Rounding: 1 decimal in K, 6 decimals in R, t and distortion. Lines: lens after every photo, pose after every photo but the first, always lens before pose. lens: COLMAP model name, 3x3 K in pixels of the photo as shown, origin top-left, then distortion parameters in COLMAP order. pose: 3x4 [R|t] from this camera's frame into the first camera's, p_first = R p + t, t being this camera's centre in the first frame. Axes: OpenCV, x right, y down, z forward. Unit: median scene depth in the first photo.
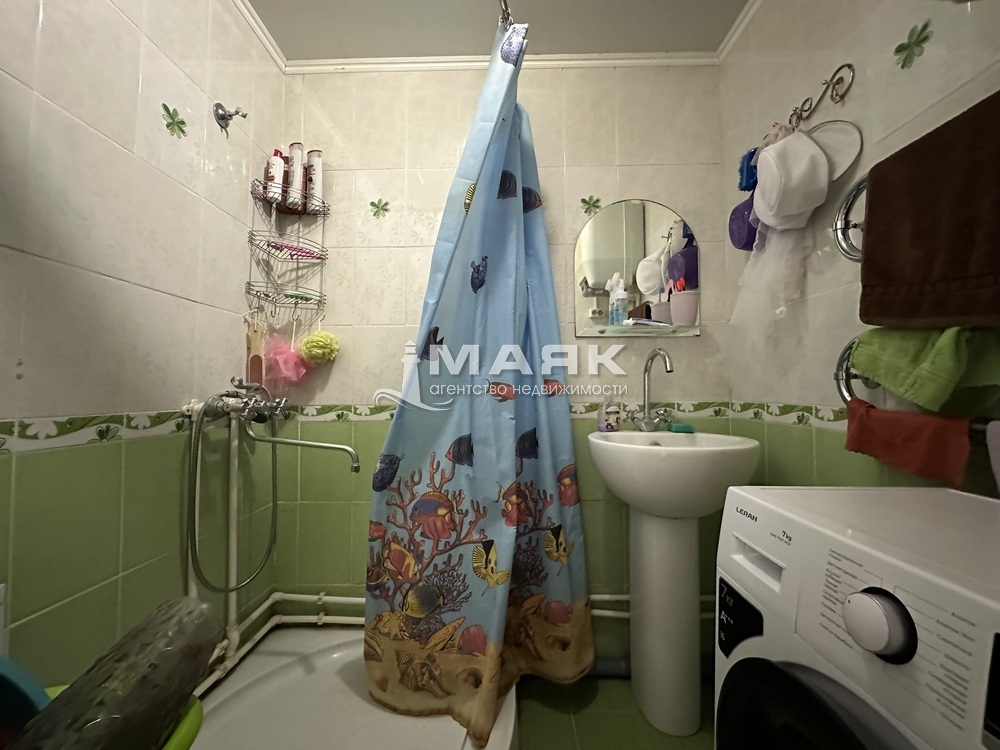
lens RADIAL K [[398.1, 0, 499.3], [0, 398.1, 375.9], [0, 0, 1]] dist [-0.000295, 0.000649]
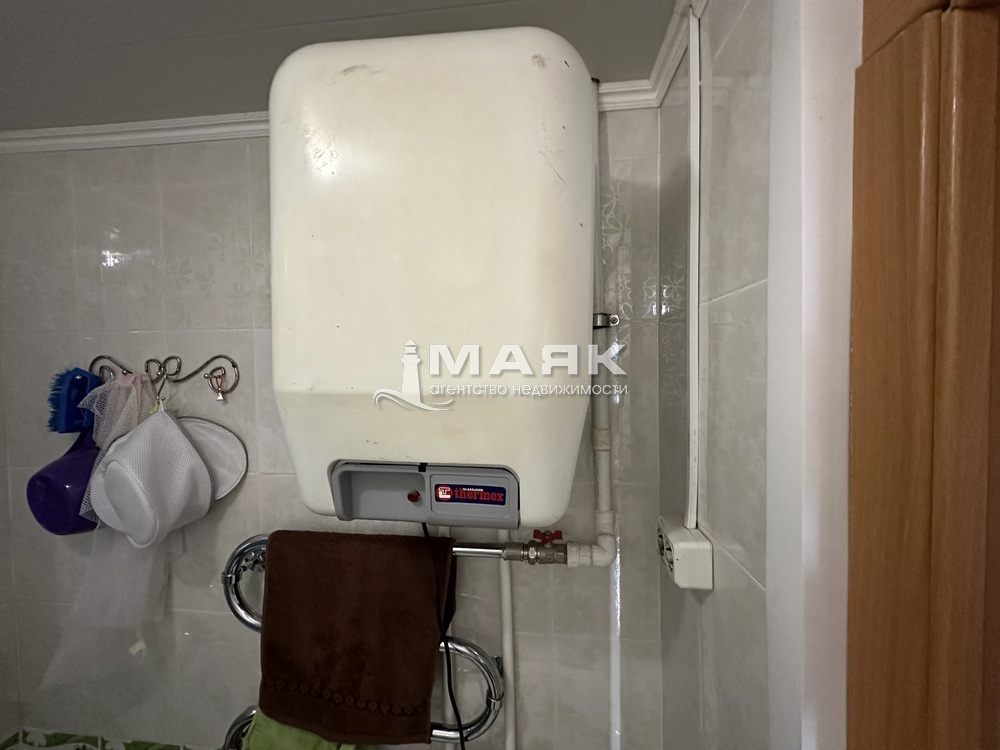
lens RADIAL K [[398.1, 0, 500.0], [0, 398.1, 375.4], [0, 0, 1]] dist [-0.000295, 0.000649]
pose [[0.092306, -0.032269, 0.995208, 0.076678], [-0.031727, 0.998872, 0.035330, -0.696650], [-0.995225, -0.034836, 0.091178, 0.311480]]
